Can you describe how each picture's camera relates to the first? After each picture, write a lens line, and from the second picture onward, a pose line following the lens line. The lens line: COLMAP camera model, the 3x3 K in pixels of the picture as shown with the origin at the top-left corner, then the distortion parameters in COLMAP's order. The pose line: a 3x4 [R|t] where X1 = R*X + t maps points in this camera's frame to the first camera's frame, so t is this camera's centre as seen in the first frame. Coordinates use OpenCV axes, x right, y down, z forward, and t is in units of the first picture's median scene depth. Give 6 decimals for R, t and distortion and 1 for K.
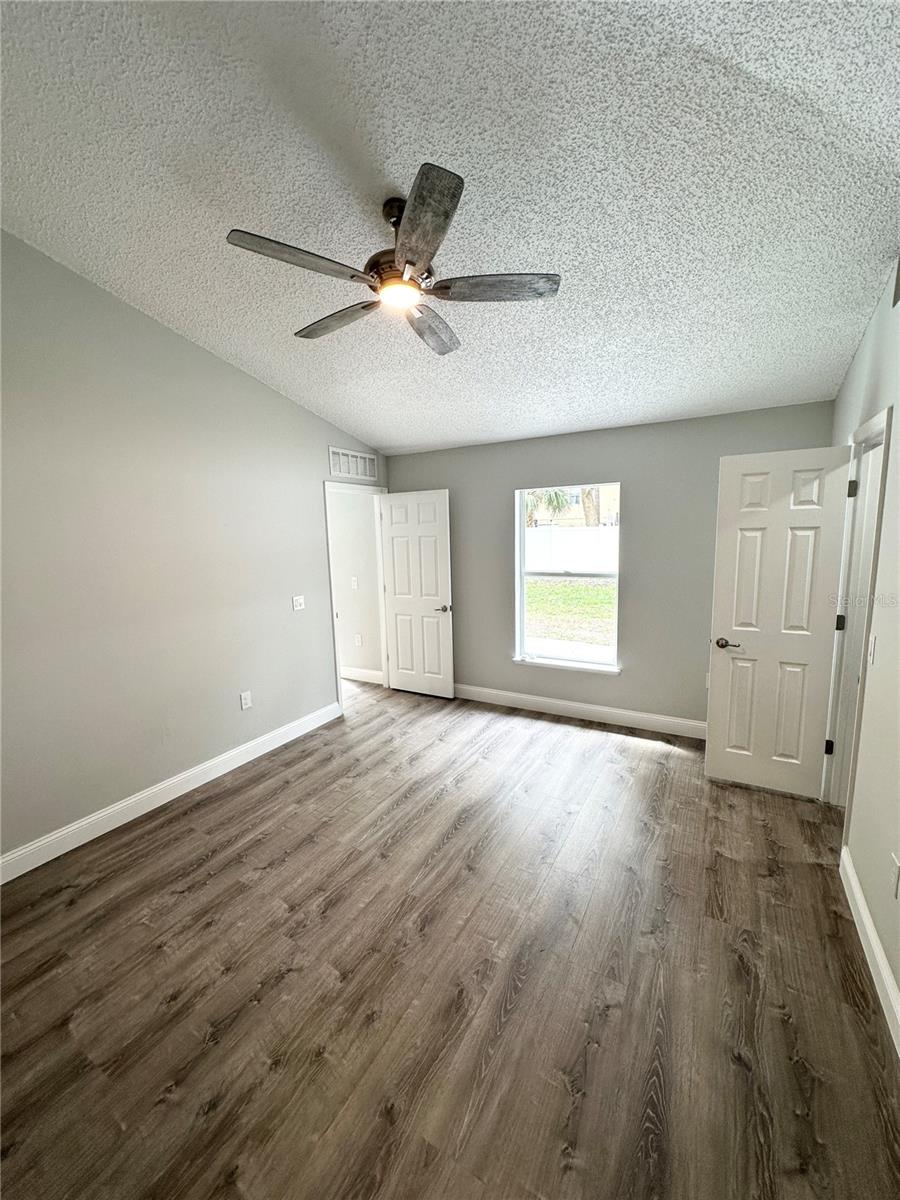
lens RADIAL K [[479.6, 0, 450.0], [0, 479.6, 600.0], [0, 0, 1]] dist [-0.000386, -0.000044]
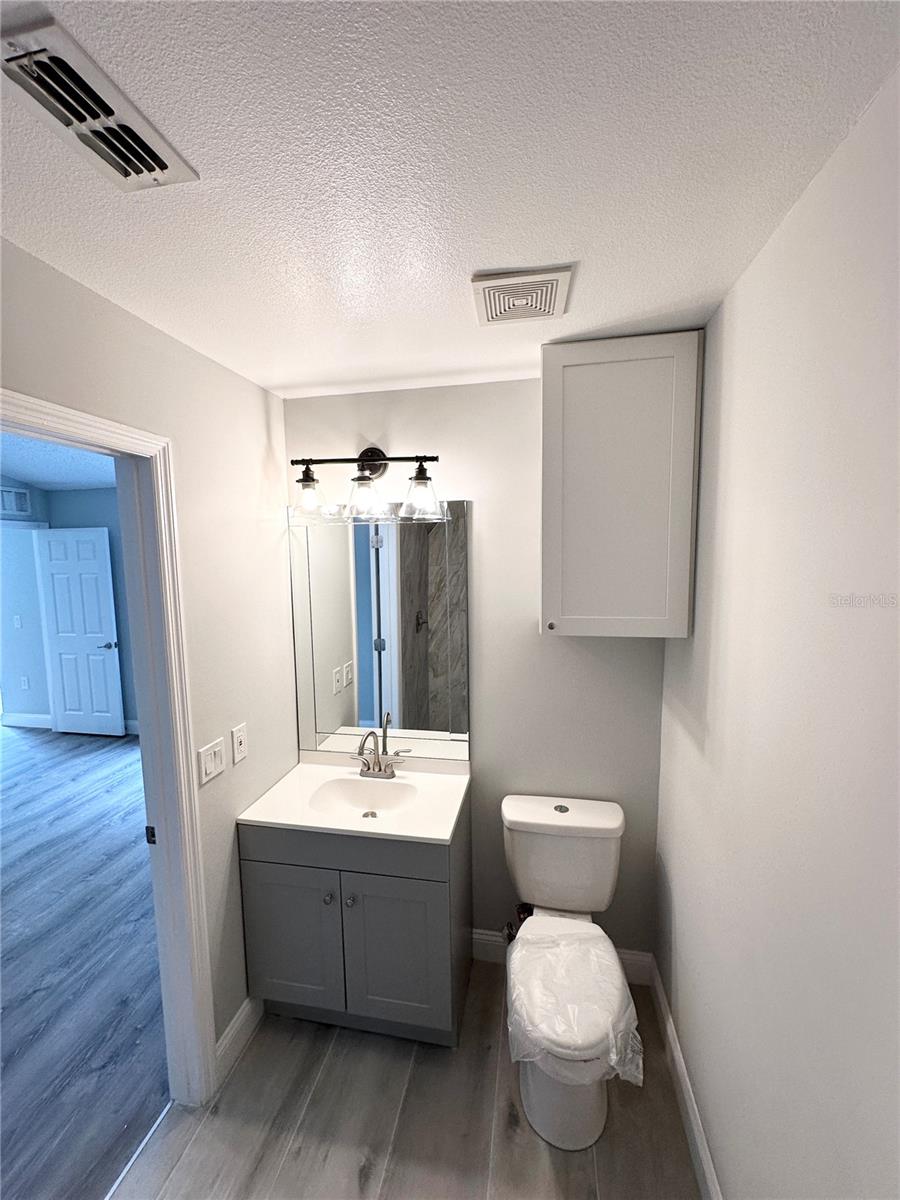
lens RADIAL K [[479.6, 0, 450.0], [0, 479.6, 600.0], [0, 0, 1]] dist [-0.000386, -0.000044]
pose [[0.945433, -0.019348, 0.325241, 0.496642], [0.035797, 0.998360, -0.044665, -0.010068], [-0.323843, 0.053870, 0.944576, -0.261110]]
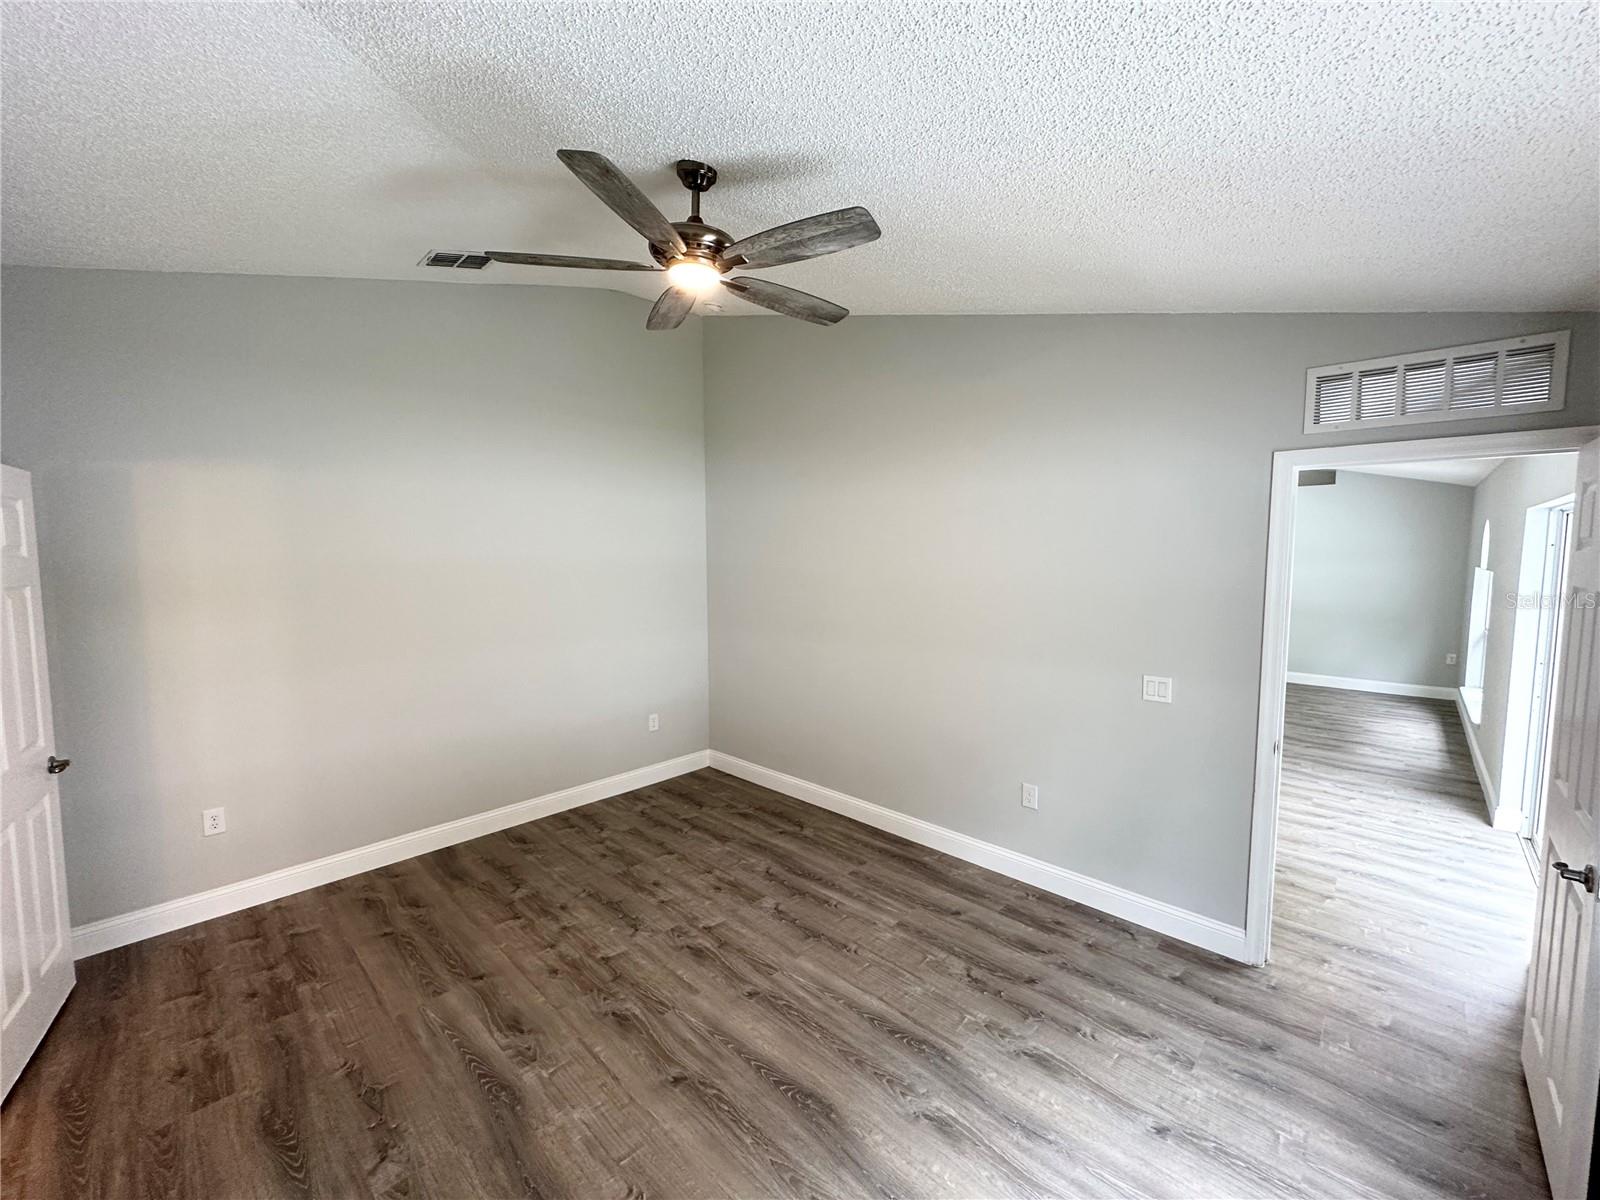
lens RADIAL K [[639.5, 0, 798.1], [0, 639.5, 598.8], [0, 0, 1]] dist [-0.000386, -0.000044]
pose [[-0.242683, 0.102372, -0.964689, 0.597772], [-0.130838, 0.981877, 0.137110, -0.177841], [0.961242, 0.159492, -0.224891, 0.953946]]
